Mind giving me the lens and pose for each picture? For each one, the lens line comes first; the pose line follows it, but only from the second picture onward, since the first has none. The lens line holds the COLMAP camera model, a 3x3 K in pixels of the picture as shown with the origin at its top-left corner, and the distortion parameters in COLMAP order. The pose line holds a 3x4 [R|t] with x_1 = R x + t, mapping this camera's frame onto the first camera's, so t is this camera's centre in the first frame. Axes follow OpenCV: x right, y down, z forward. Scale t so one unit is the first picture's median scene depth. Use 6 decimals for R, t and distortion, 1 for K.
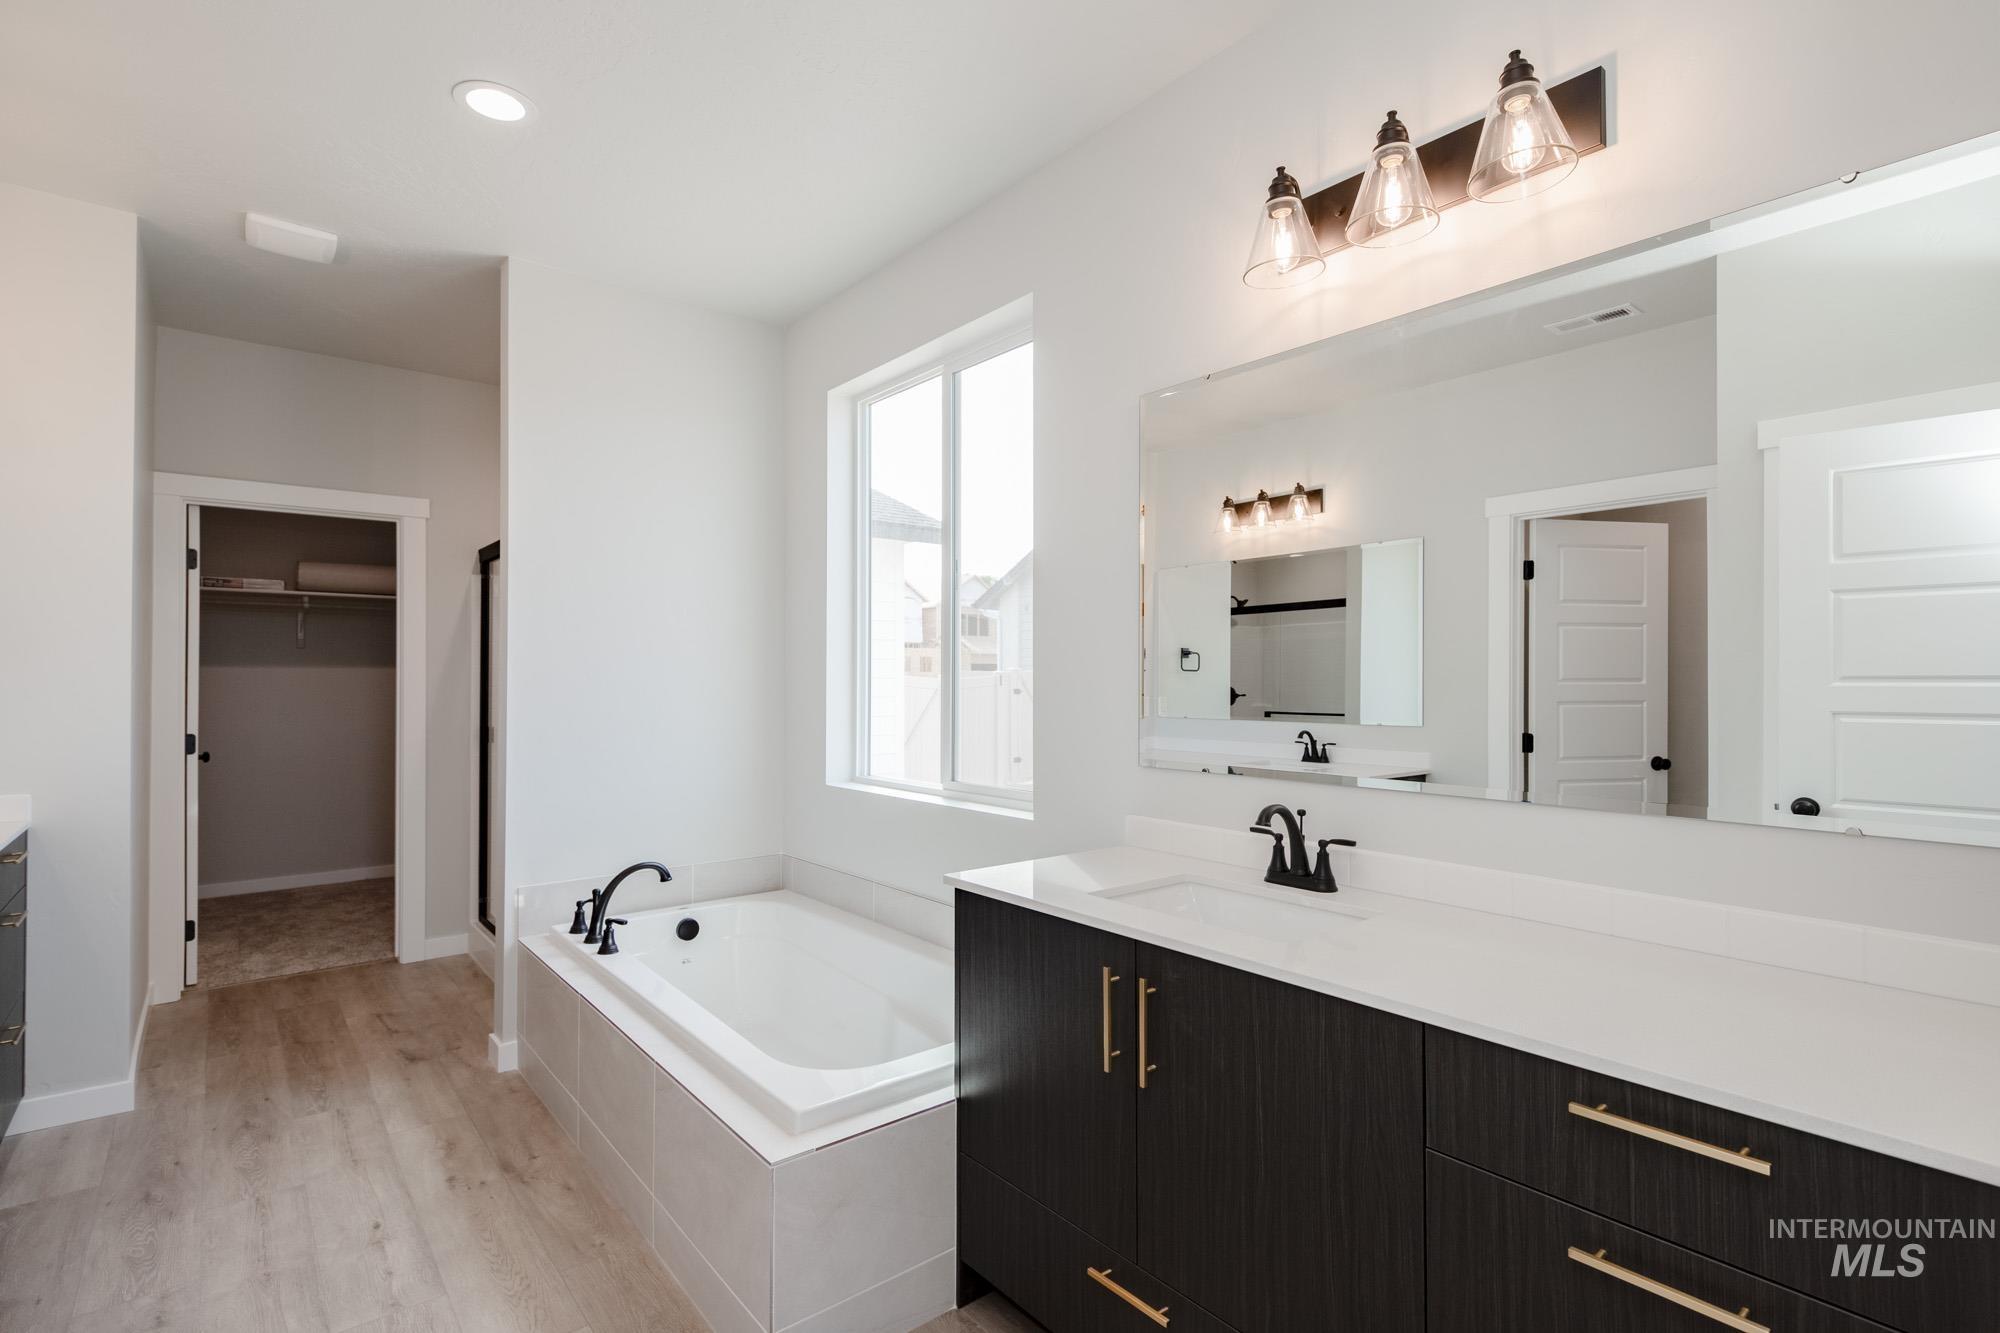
lens RADIAL K [[945.4, 0, 991.2], [0, 945.4, 669.7], [0, 0, 1]] dist [0.011485, -0.001188]
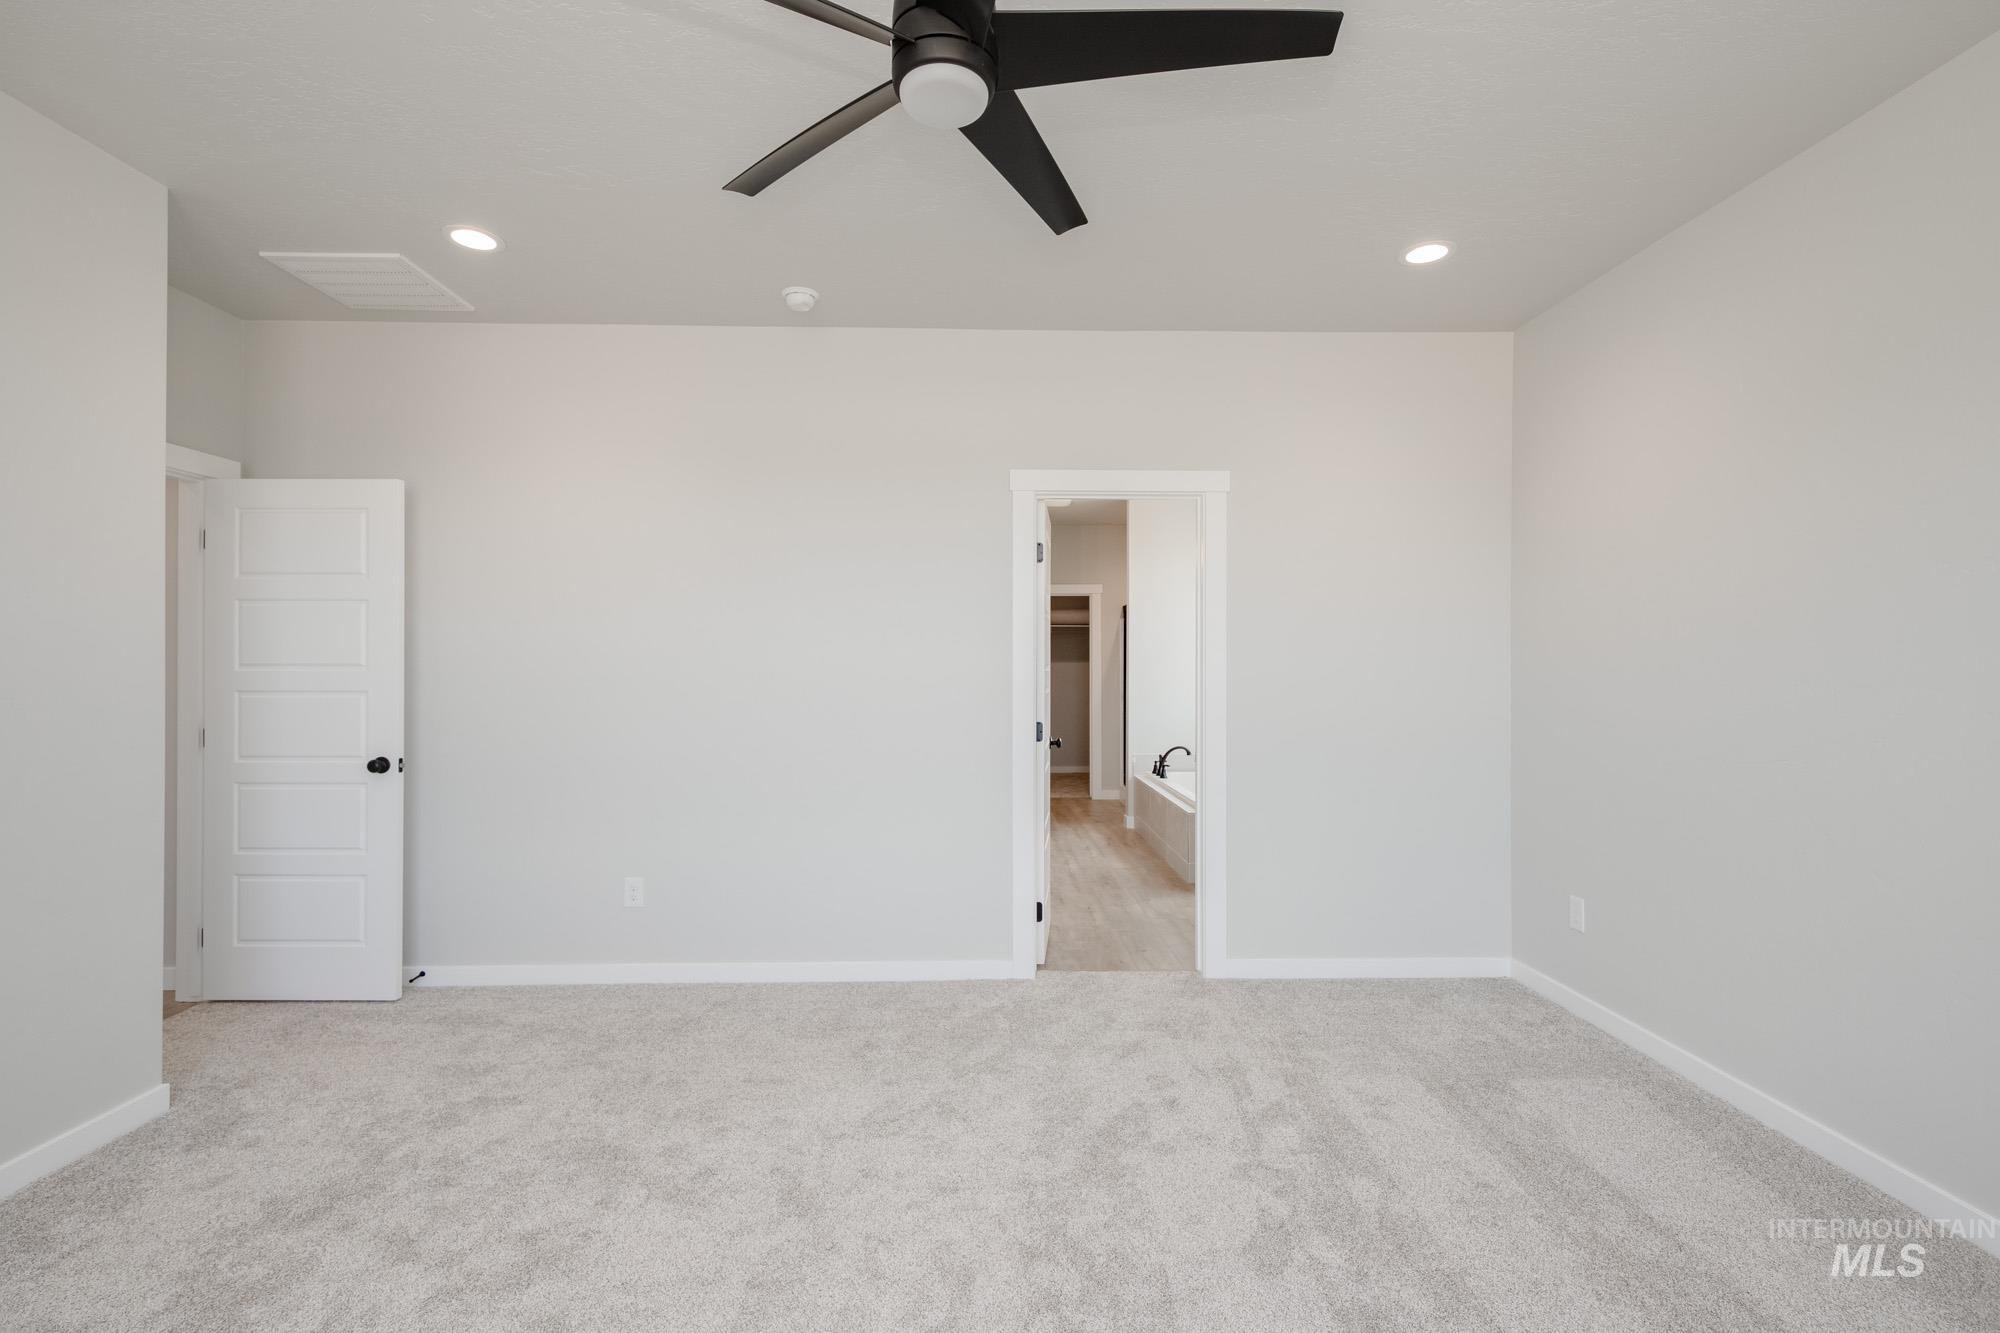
lens RADIAL K [[945.4, 0, 991.2], [0, 945.4, 669.7], [0, 0, 1]] dist [0.011485, -0.001188]
pose [[0.790722, -0.001563, -0.612173, 0.759913], [0.007866, 0.999940, 0.007608, -0.009971], [0.612124, -0.010831, 0.790687, -1.241158]]
